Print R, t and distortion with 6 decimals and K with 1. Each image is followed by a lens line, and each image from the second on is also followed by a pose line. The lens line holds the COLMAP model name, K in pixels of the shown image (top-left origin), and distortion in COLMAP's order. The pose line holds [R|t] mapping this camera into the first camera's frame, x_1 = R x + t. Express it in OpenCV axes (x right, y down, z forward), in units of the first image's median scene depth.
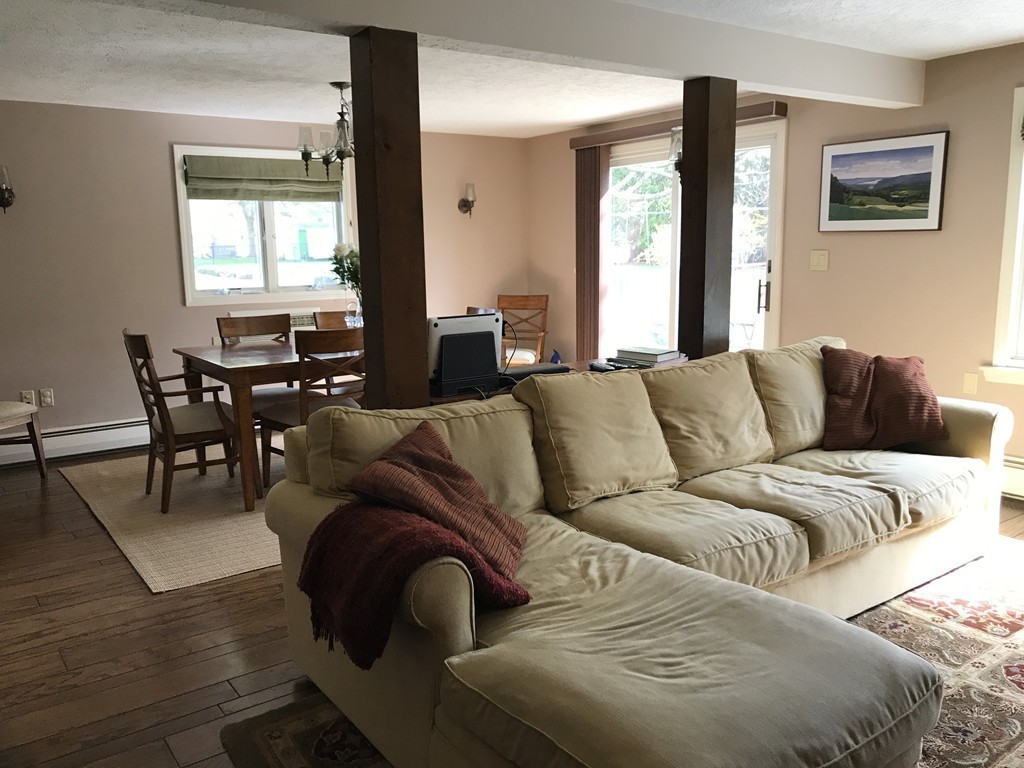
lens RADIAL K [[846.9, 0, 509.7], [0, 846.9, 398.1], [0, 0, 1]] dist [0.010525, 0.005808]
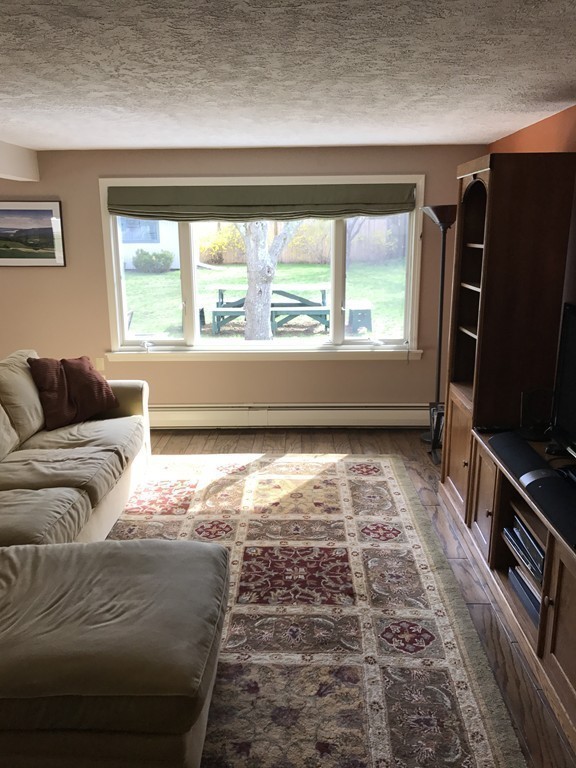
lens RADIAL K [[635.1, 0, 288.0], [0, 635.1, 384.0], [0, 0, 1]] dist [0.010525, 0.005808]
pose [[0.593670, -0.178210, 0.784727, -0.260516], [0.140788, 0.983131, 0.116757, -0.101050], [-0.792297, 0.041166, 0.608745, 0.018949]]
